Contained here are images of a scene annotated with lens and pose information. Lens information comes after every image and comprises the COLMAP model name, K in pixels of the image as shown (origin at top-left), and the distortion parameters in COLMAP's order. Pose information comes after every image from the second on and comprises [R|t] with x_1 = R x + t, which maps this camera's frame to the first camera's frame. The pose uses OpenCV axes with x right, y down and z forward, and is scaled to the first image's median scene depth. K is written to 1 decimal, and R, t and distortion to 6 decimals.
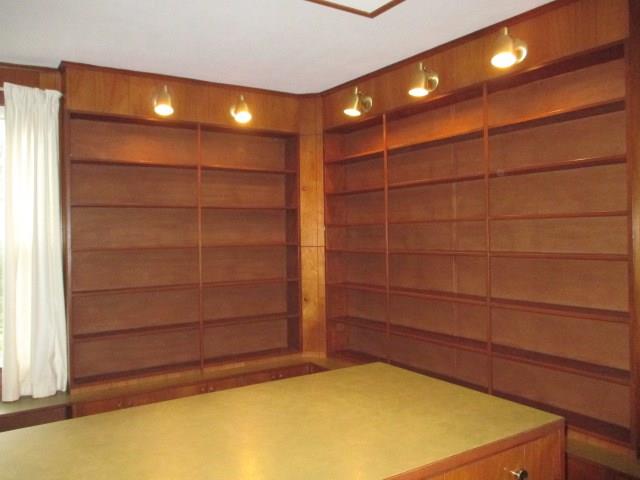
lens RADIAL K [[532.6, 0, 320.0], [0, 532.6, 240.0], [0, 0, 1]] dist [-0.004498, -0.007223]
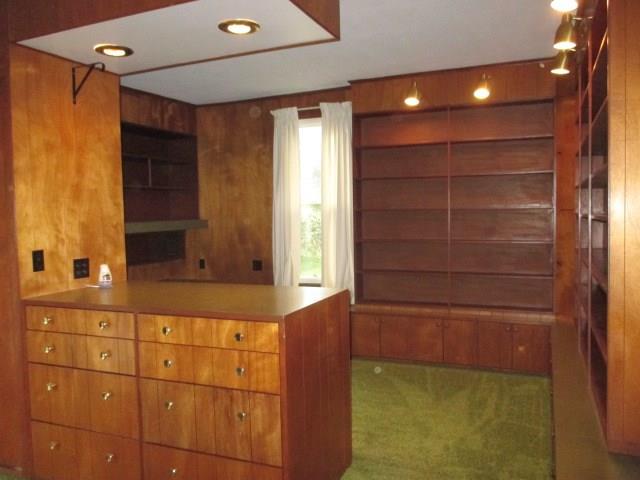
lens RADIAL K [[532.6, 0, 320.0], [0, 532.6, 240.0], [0, 0, 1]] dist [-0.004498, -0.007223]
pose [[0.579535, 0.052130, -0.813278, 0.648636], [-0.002590, 0.998065, 0.062129, 0.009869], [0.814943, -0.033899, 0.578549, 0.066352]]
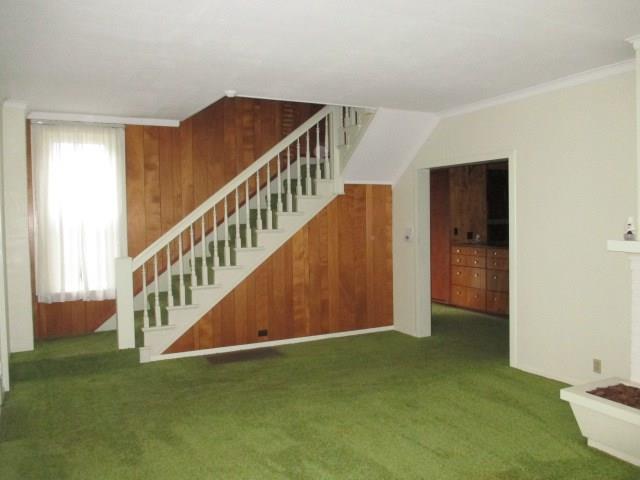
lens RADIAL K [[532.6, 0, 320.0], [0, 532.6, 240.0], [0, 0, 1]] dist [-0.004498, -0.007223]
pose [[-0.085365, 0.056853, -0.994726, 1.297917], [0.006476, 0.998381, 0.056506, 0.002410], [0.996329, -0.001618, -0.085595, -0.055197]]
